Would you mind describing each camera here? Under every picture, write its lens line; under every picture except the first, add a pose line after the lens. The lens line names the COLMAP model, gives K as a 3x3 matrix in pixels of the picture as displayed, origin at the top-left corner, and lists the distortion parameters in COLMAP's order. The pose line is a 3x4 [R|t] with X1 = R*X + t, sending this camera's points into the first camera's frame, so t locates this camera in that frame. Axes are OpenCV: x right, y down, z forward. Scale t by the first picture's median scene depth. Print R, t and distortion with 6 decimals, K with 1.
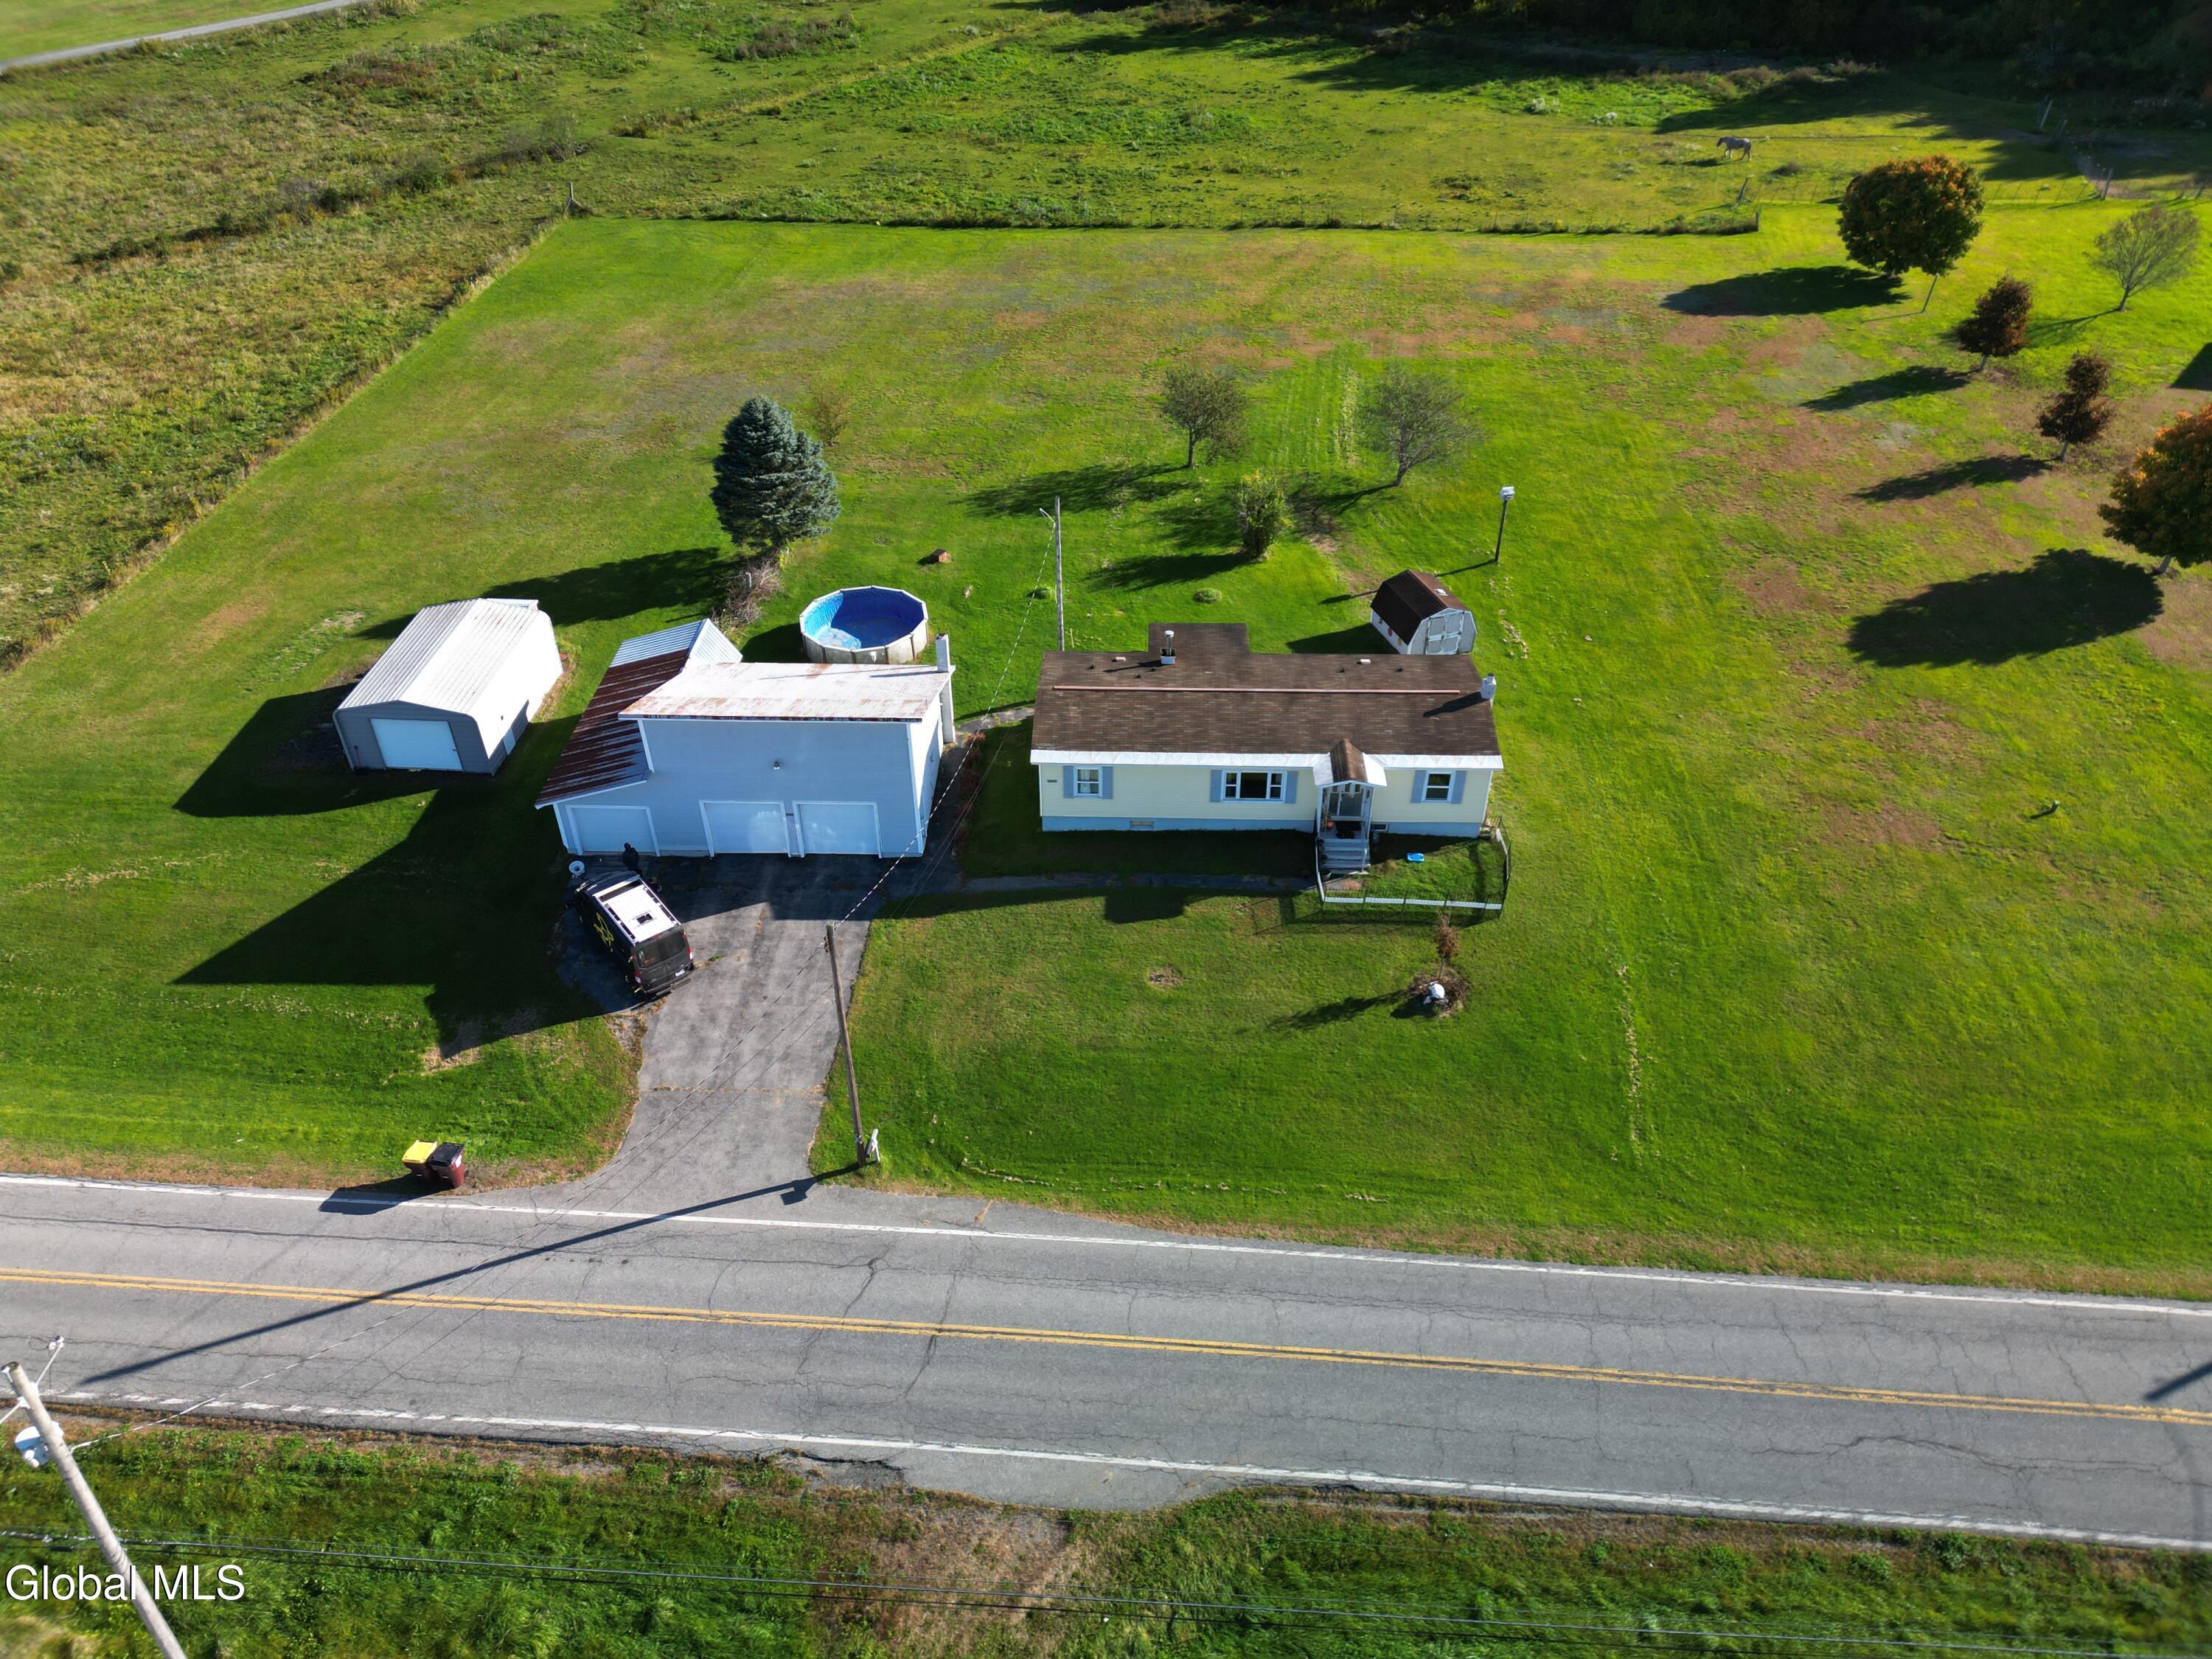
lens RADIAL K [[1509.0, 0, 1106.7], [0, 1509.0, 838.9], [0, 0, 1]] dist [0.080718, -0.080453]
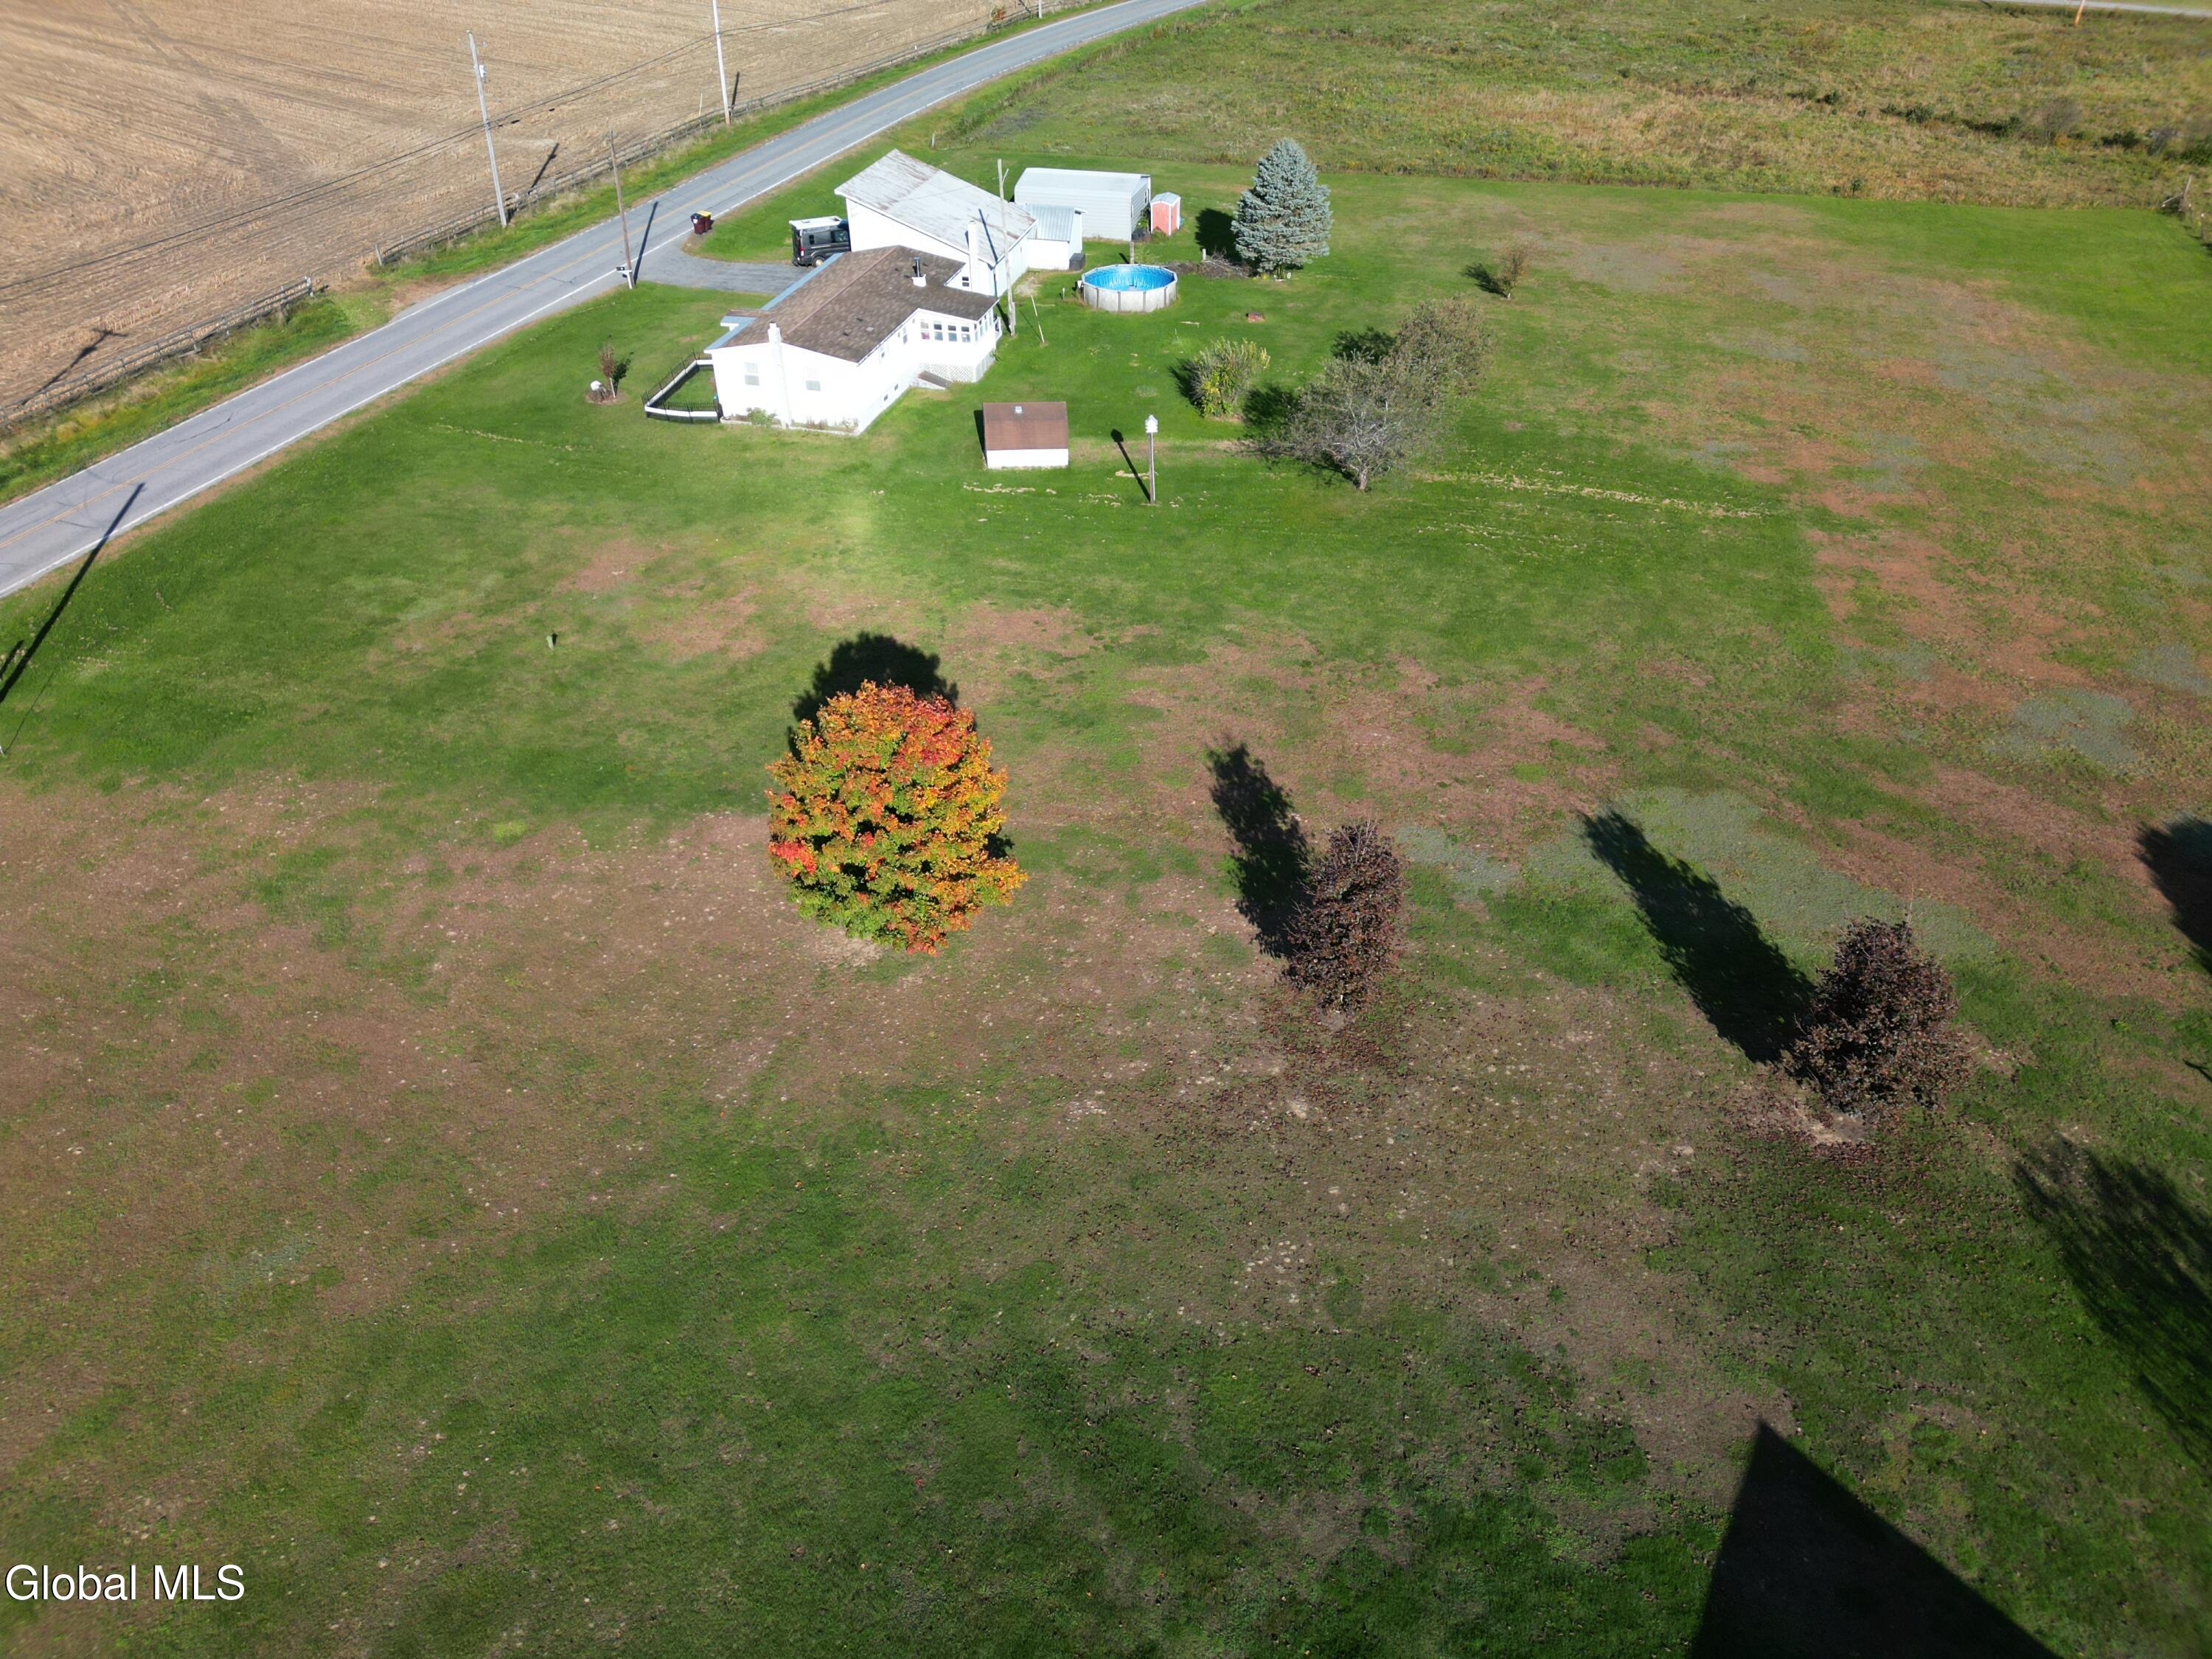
lens RADIAL K [[1526.0, 0, 1106.0], [0, 1526.0, 829.5], [0, 0, 1]] dist [0.079348, -0.086931]
pose [[-0.203026, 0.579083, -0.789584, 1.148995], [-0.593094, 0.568897, 0.569733, -0.603329], [0.779115, 0.583968, 0.227950, 0.919647]]
